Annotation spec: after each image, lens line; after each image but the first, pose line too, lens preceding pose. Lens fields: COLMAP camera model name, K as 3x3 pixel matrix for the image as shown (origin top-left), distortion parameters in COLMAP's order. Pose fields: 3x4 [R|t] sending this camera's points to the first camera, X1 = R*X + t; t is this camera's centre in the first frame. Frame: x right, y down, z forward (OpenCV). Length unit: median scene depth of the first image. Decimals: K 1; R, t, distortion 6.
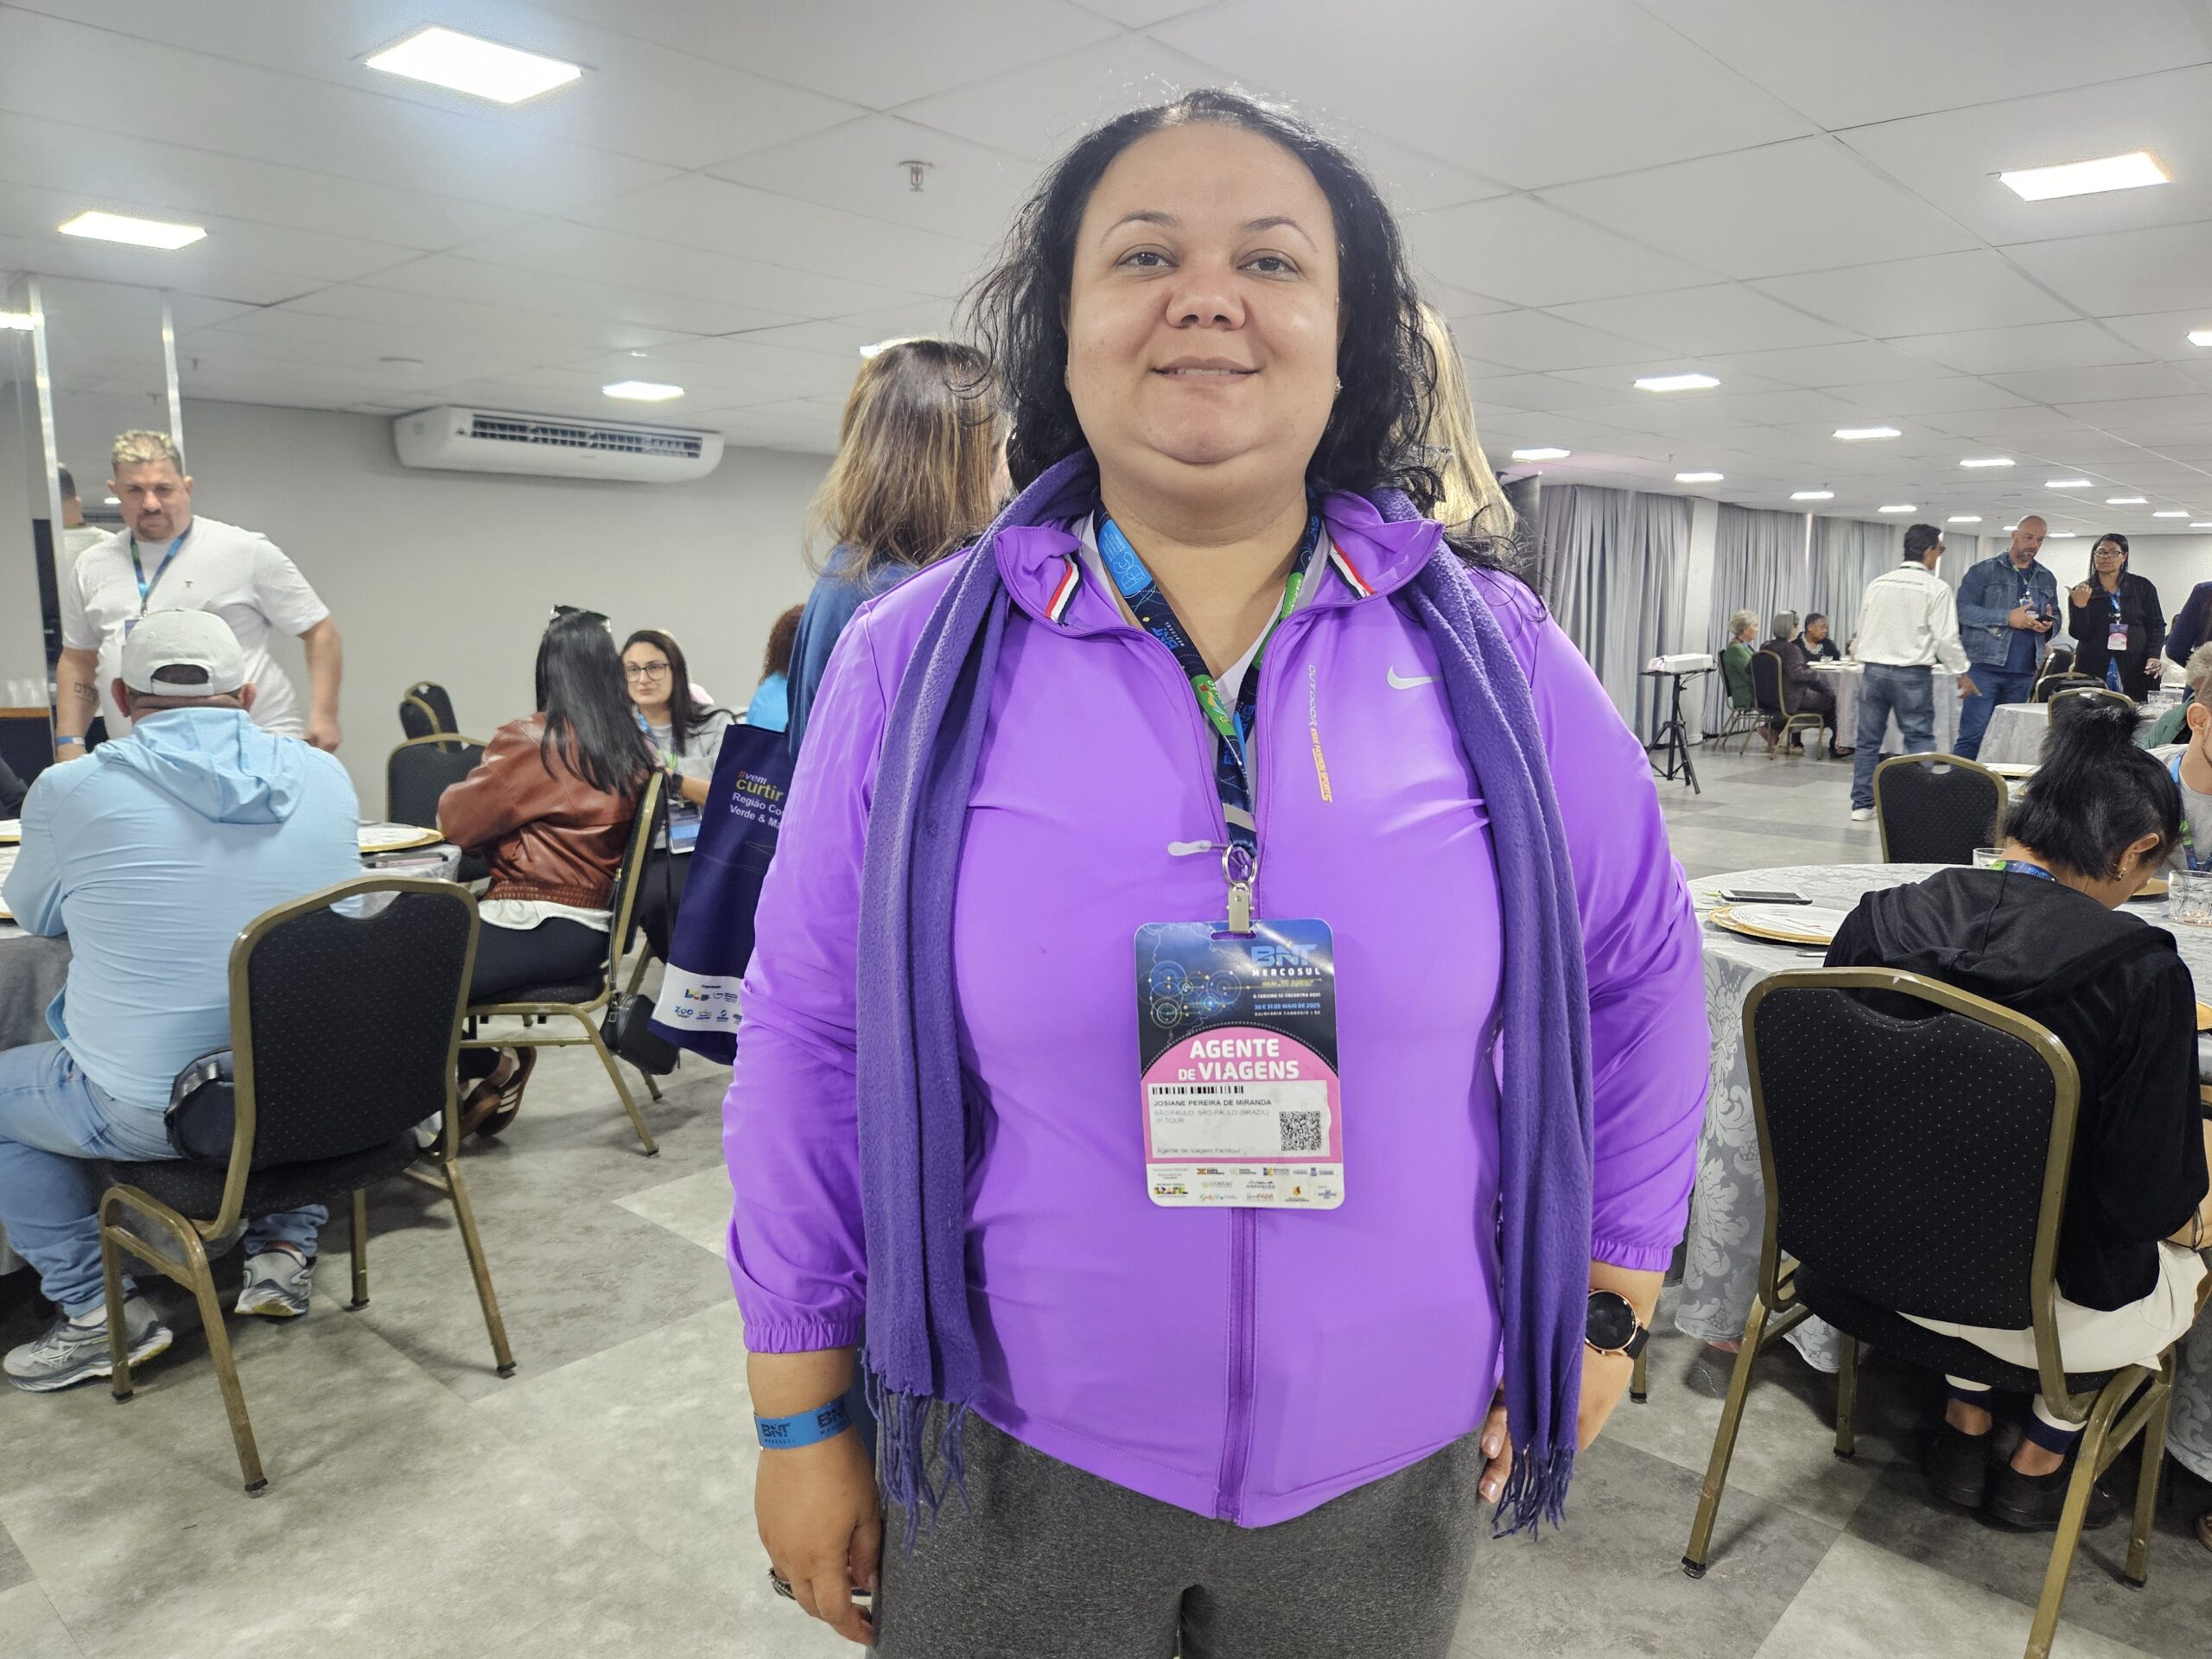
lens RADIAL K [[1510.9, 0, 1114.6], [0, 1510.9, 822.5], [0, 0, 1]] dist [0.065156, -0.059704]
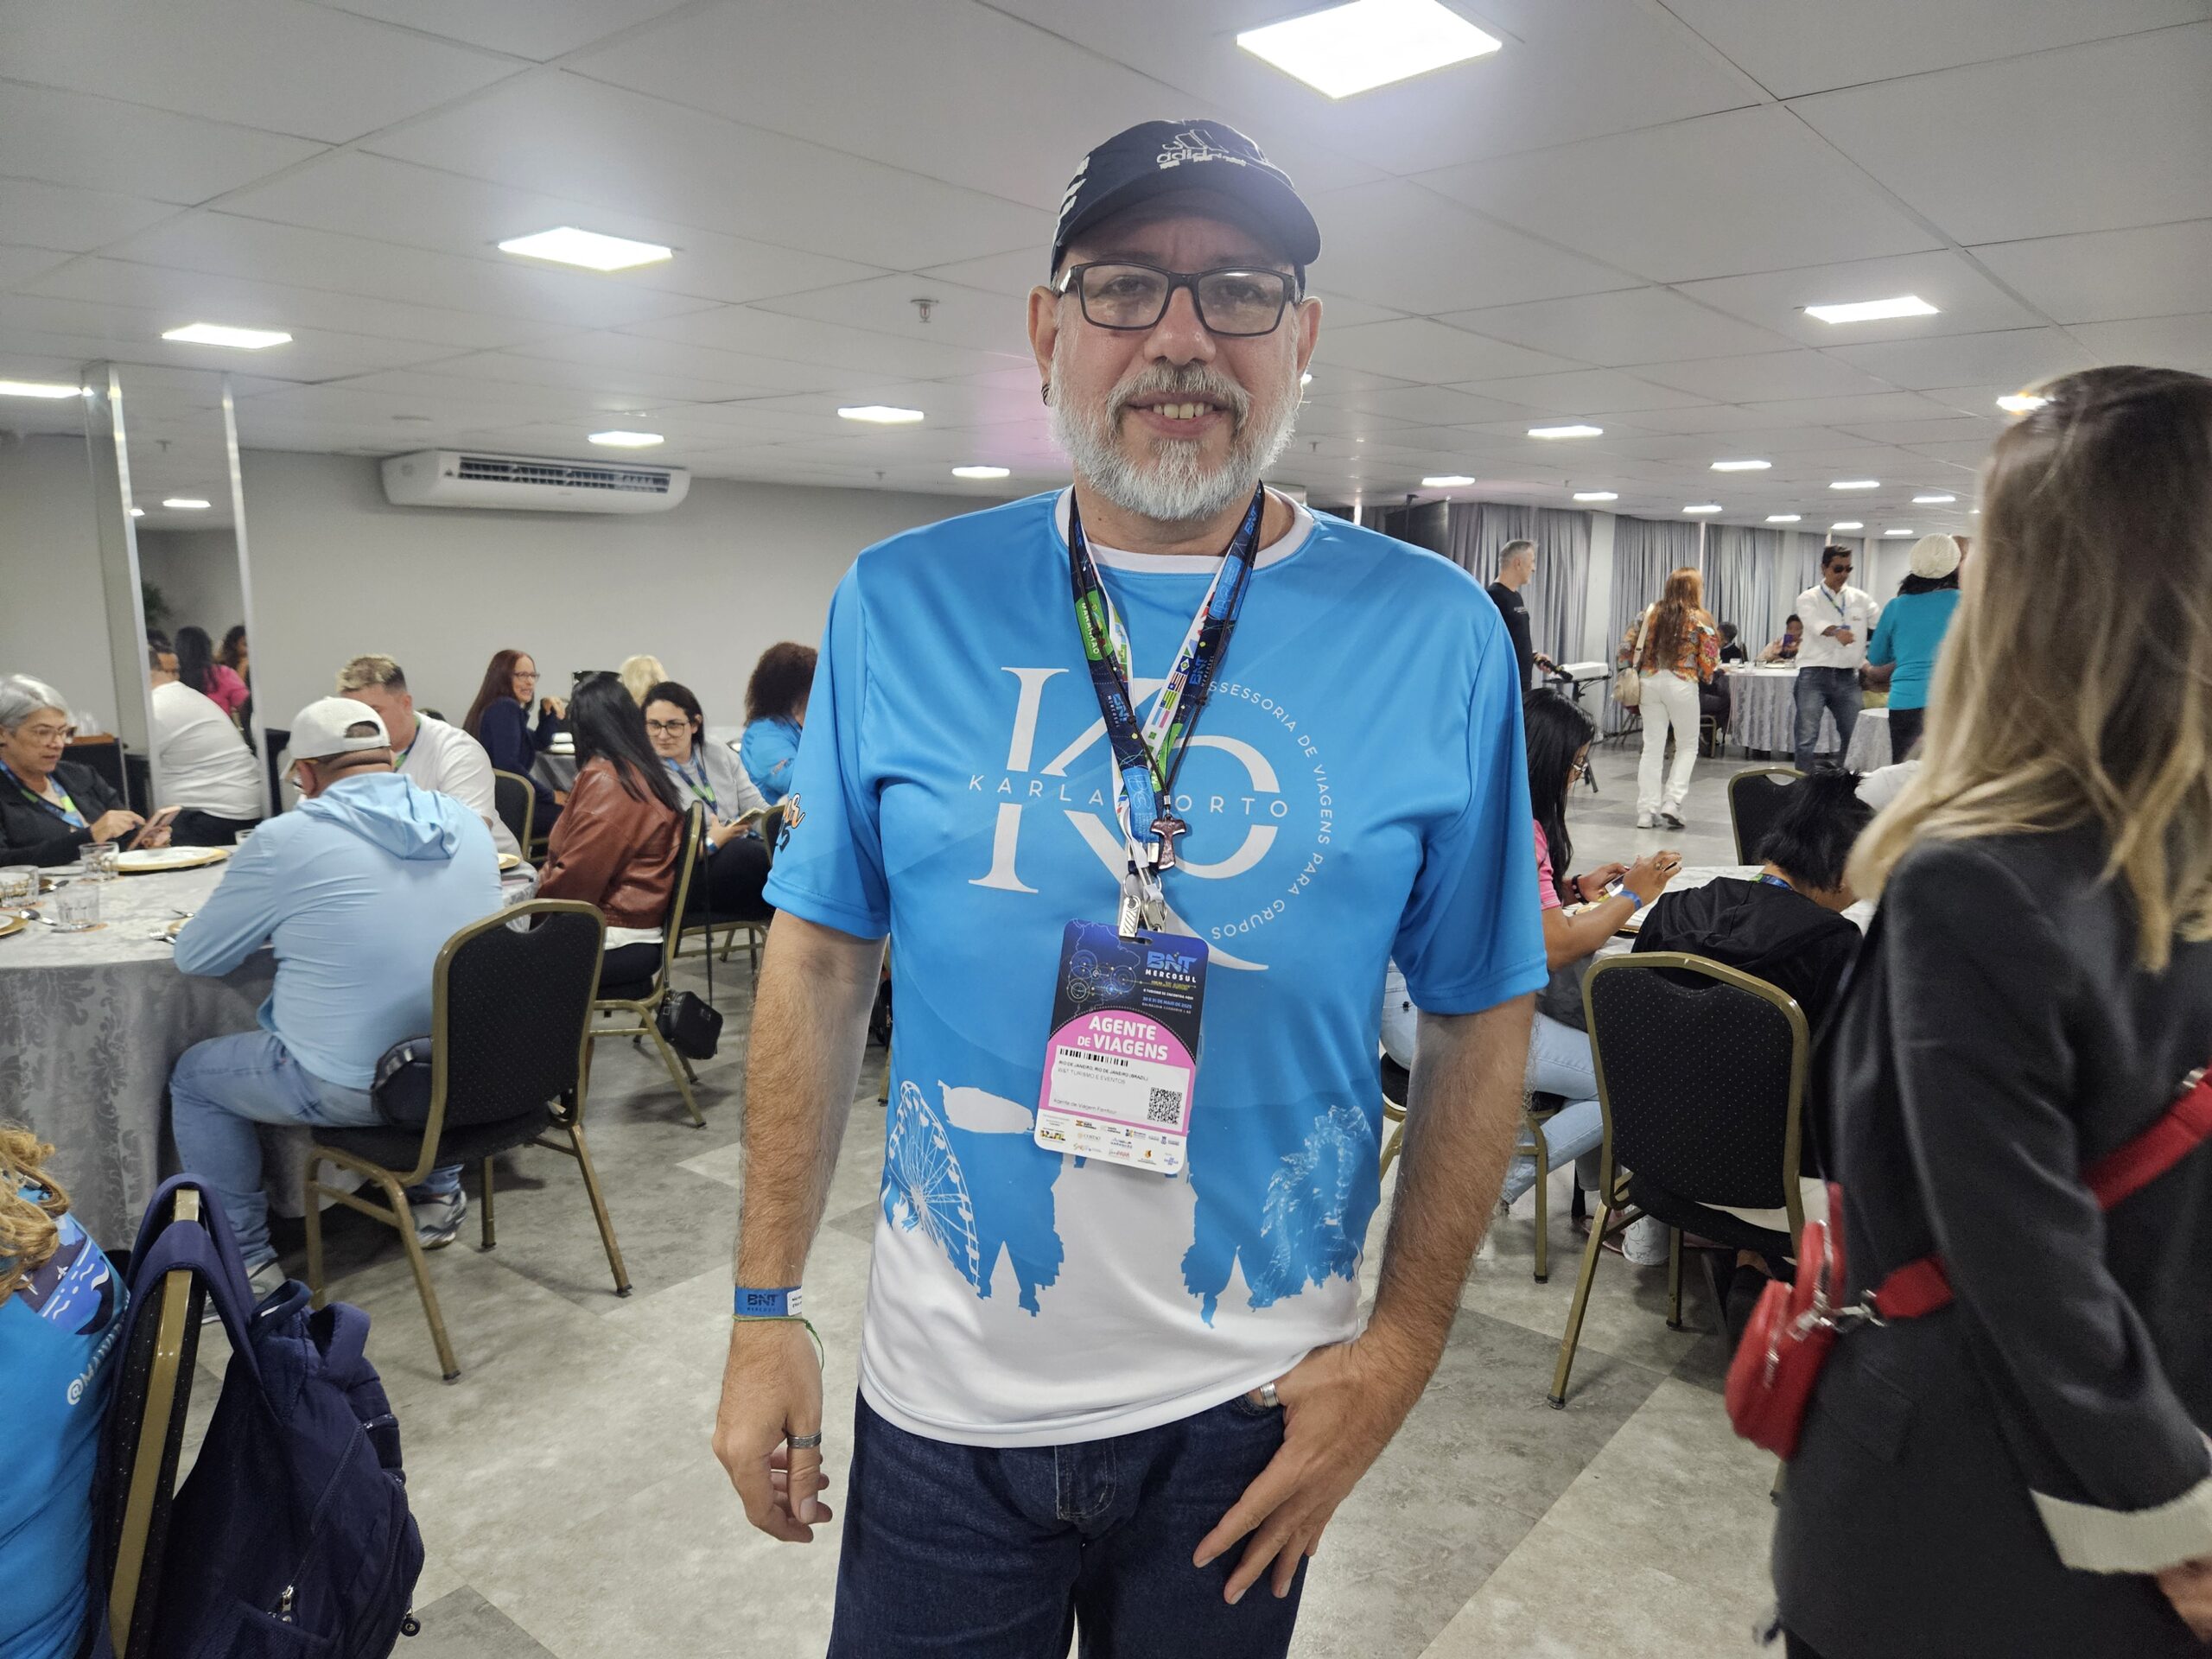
lens RADIAL K [[1510.9, 0, 1087.9], [0, 1510.9, 840.1], [0, 0, 1]] dist [0.065156, -0.059704]
pose [[0.999312, -0.013938, 0.034371, -0.057921], [0.013414, 0.999791, 0.015420, -0.025451], [-0.034579, -0.014949, 0.999290, -0.258469]]
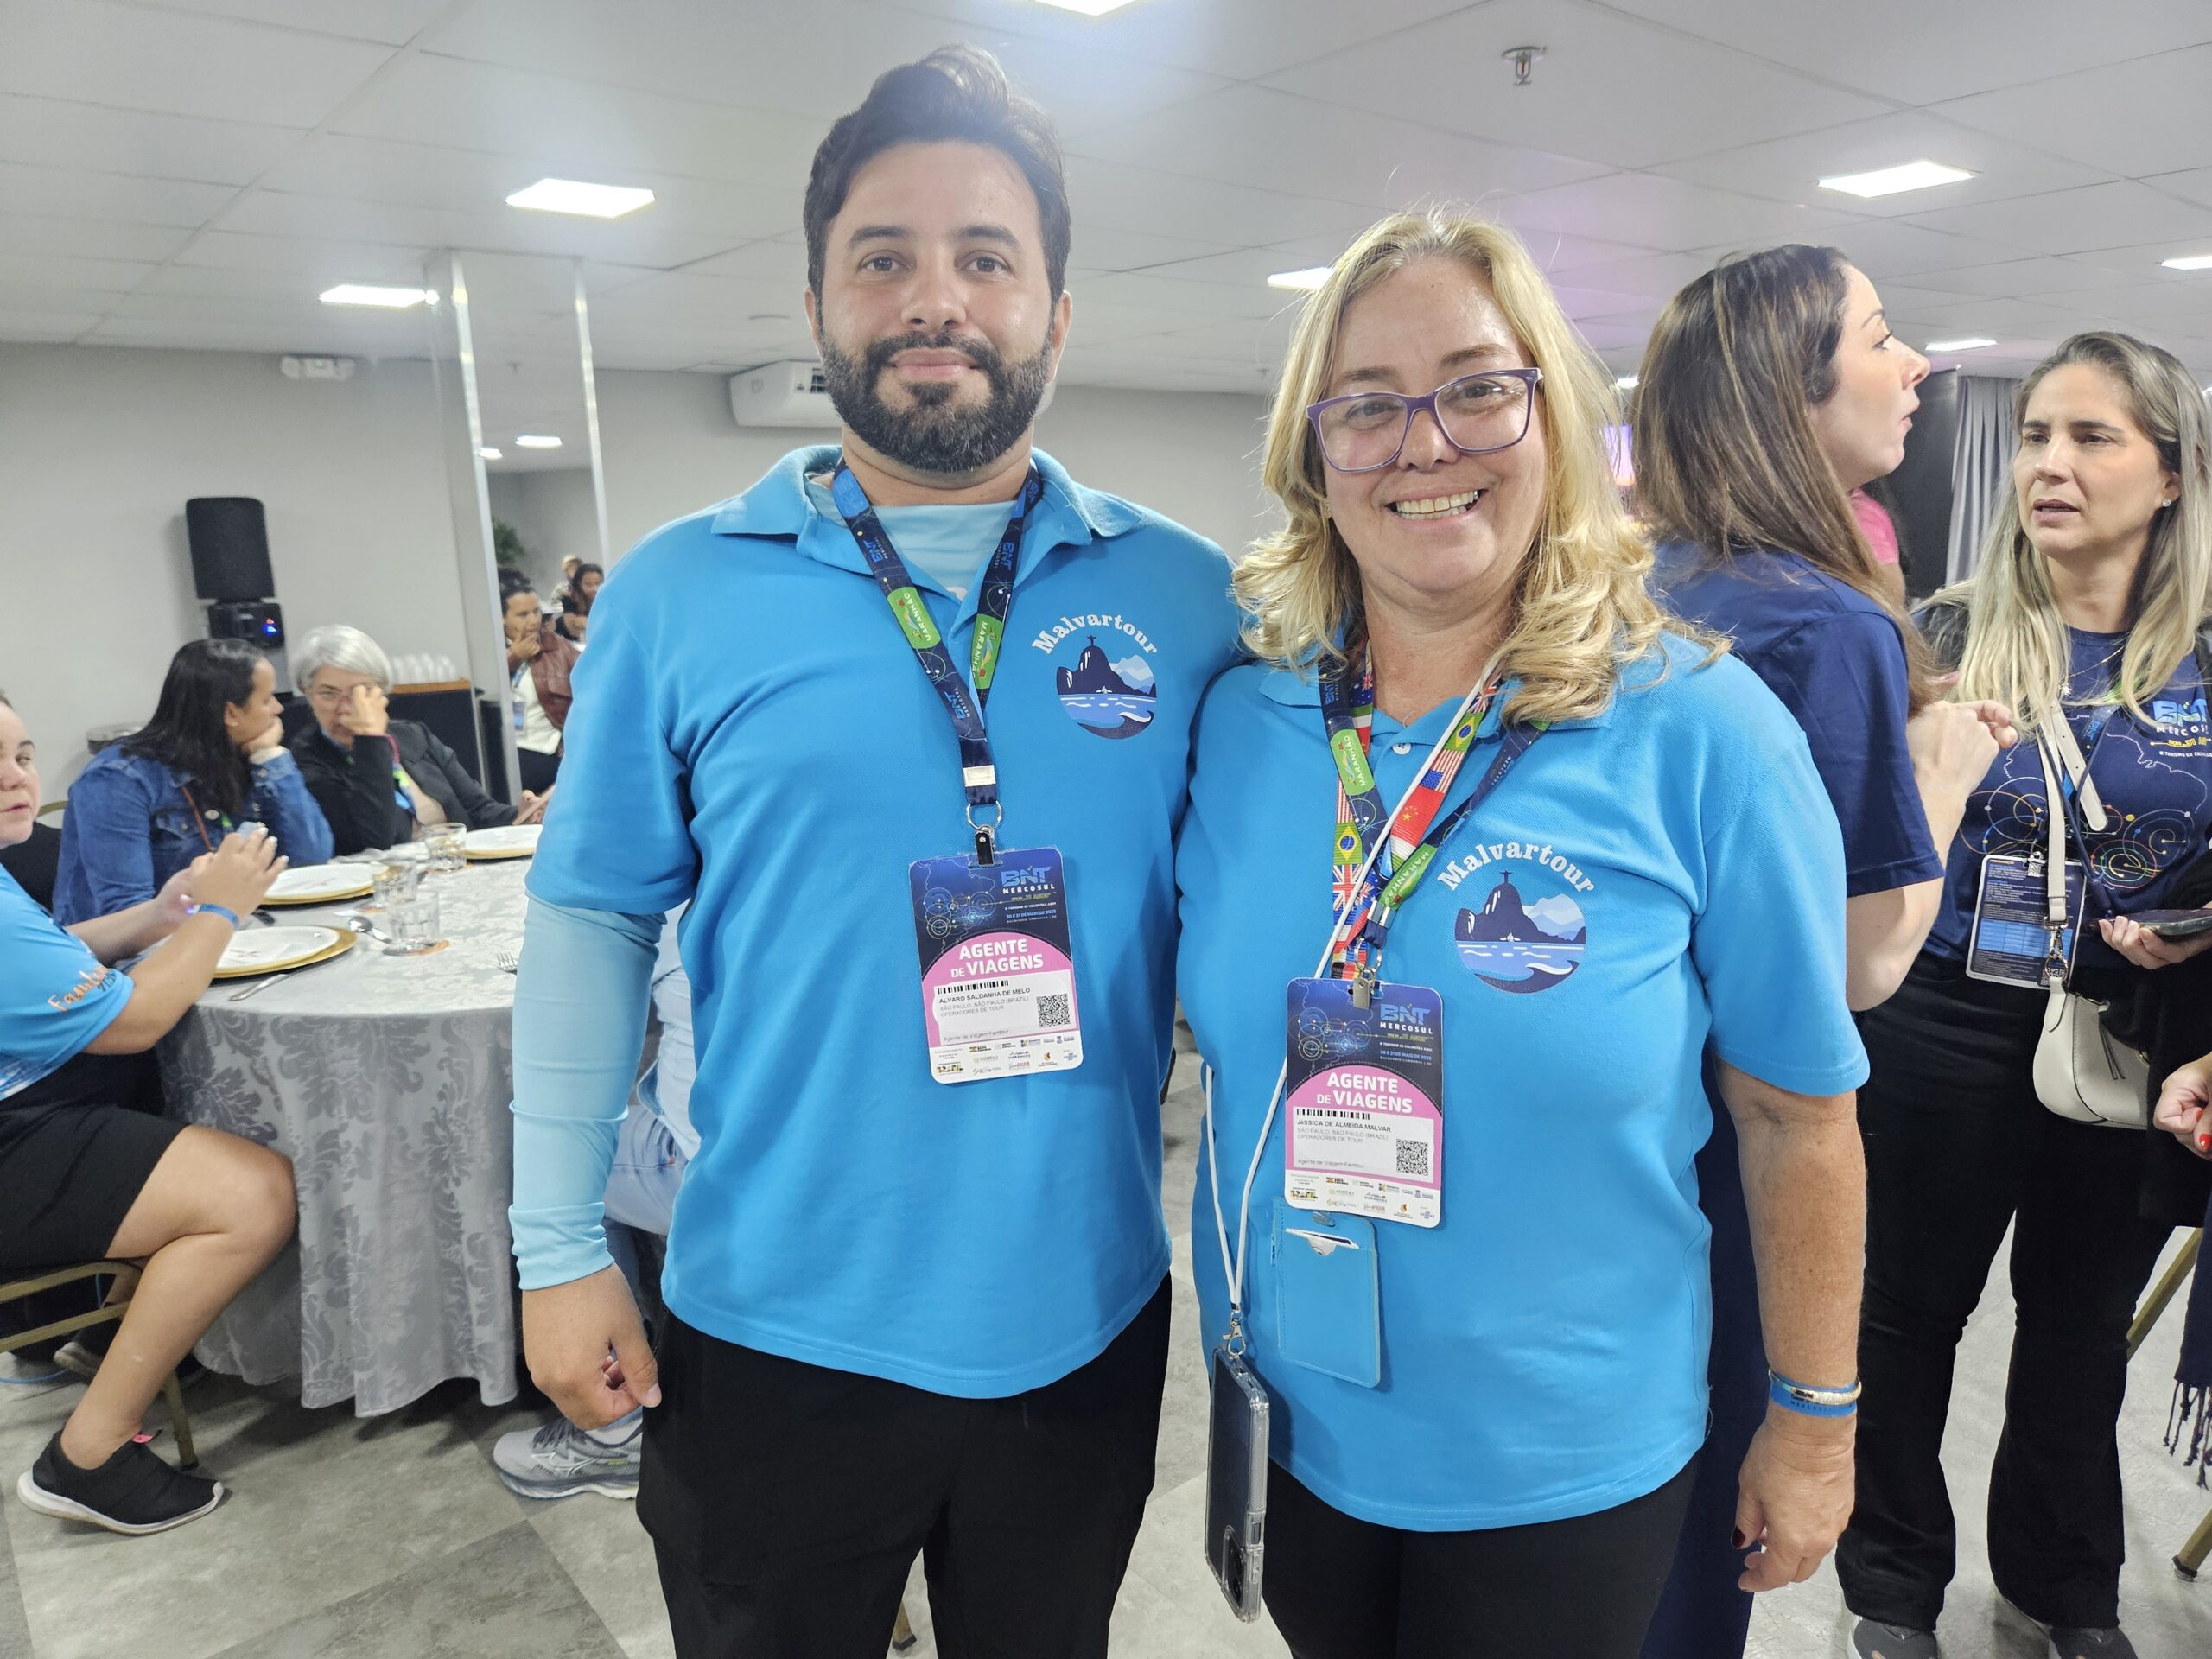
lens RADIAL K [[1510.9, 0, 1093.0], [0, 1510.9, 820.6], [0, 0, 1]] dist [0.065156, -0.059704]
pose [[0.988712, -0.006374, -0.149694, -0.283635], [0.013714, 0.998751, 0.048056, -0.067029], [0.149201, -0.049566, 0.987564, 0.159975]]
